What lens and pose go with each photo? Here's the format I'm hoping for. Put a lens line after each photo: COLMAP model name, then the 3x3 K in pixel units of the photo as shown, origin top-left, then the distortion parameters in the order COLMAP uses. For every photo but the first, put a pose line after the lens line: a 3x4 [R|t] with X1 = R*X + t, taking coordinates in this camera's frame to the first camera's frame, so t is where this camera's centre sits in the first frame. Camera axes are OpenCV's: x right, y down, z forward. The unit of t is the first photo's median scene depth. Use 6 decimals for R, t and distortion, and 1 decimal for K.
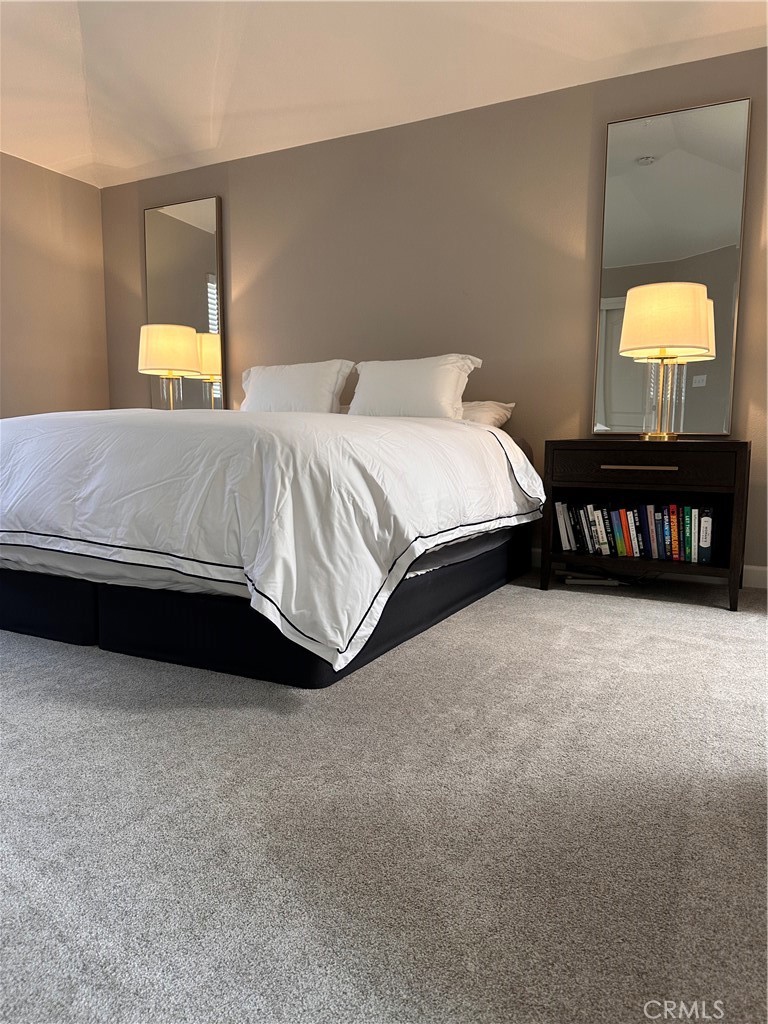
lens RADIAL K [[717.7, 0, 367.6], [0, 717.7, 500.9], [0, 0, 1]] dist [0.074862, -0.086190]
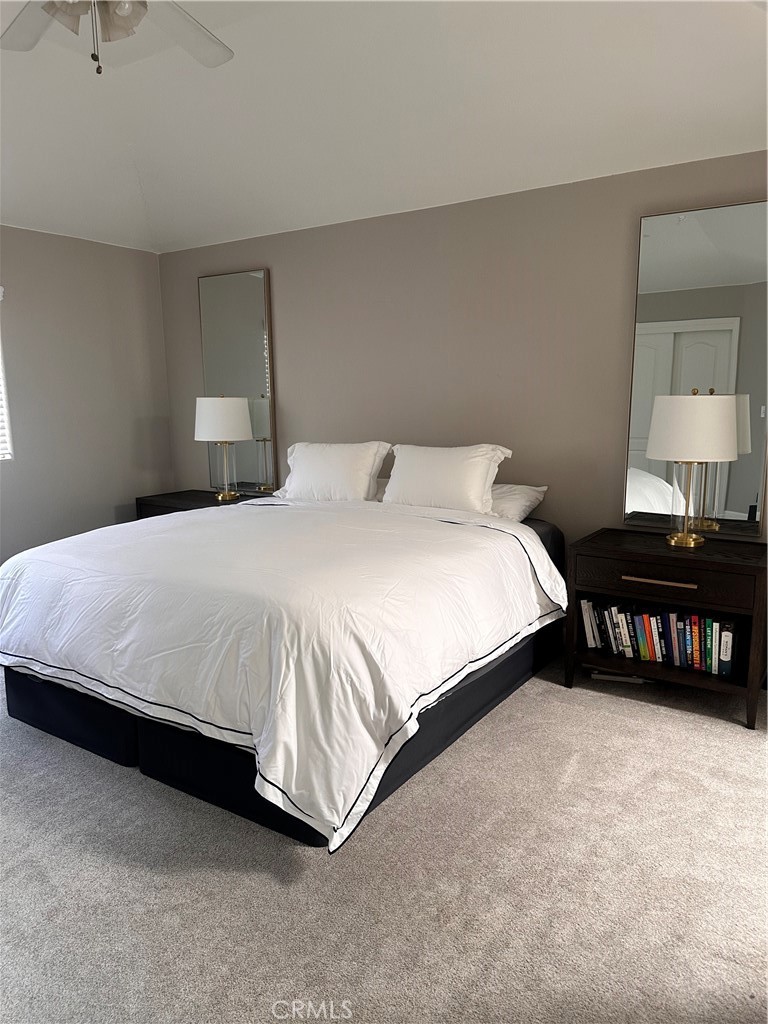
lens RADIAL K [[717.7, 0, 375.6], [0, 717.7, 501.5], [0, 0, 1]] dist [0.074862, -0.086190]
pose [[0.995089, -0.000315, -0.098983, 0.109286], [0.005189, 0.998786, 0.048992, -0.285143], [0.098847, -0.049265, 0.993882, -0.058421]]
